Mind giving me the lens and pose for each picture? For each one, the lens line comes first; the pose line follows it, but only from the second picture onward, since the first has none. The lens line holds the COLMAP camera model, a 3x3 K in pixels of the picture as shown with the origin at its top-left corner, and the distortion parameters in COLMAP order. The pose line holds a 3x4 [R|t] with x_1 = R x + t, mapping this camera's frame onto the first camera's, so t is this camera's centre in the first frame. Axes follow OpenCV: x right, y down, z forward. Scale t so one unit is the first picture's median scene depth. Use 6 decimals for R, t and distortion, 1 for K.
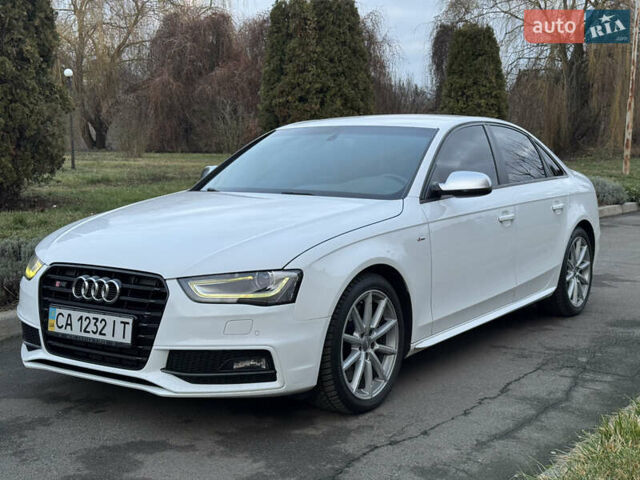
lens RADIAL K [[869.3, 0, 320.0], [0, 869.3, 240.0], [0, 0, 1]] dist [0.181945, -0.345791]
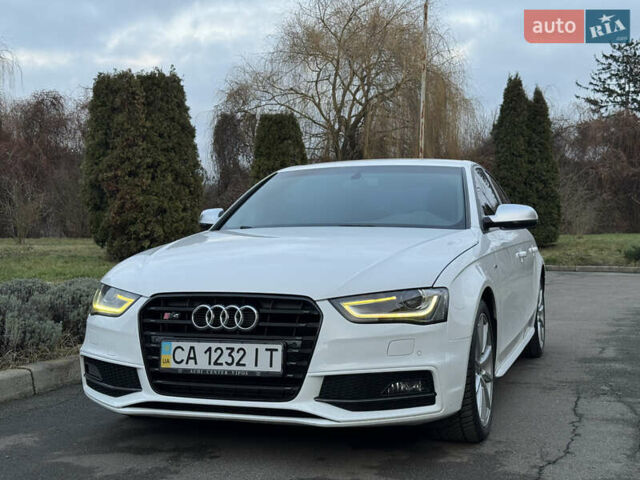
lens RADIAL K [[869.3, 0, 320.0], [0, 869.3, 240.0], [0, 0, 1]] dist [0.181945, -0.345791]
pose [[0.965440, -0.009173, 0.260463, -0.400297], [0.035115, 0.994846, -0.095119, 0.066725], [-0.258248, 0.100978, 0.960787, 0.091720]]
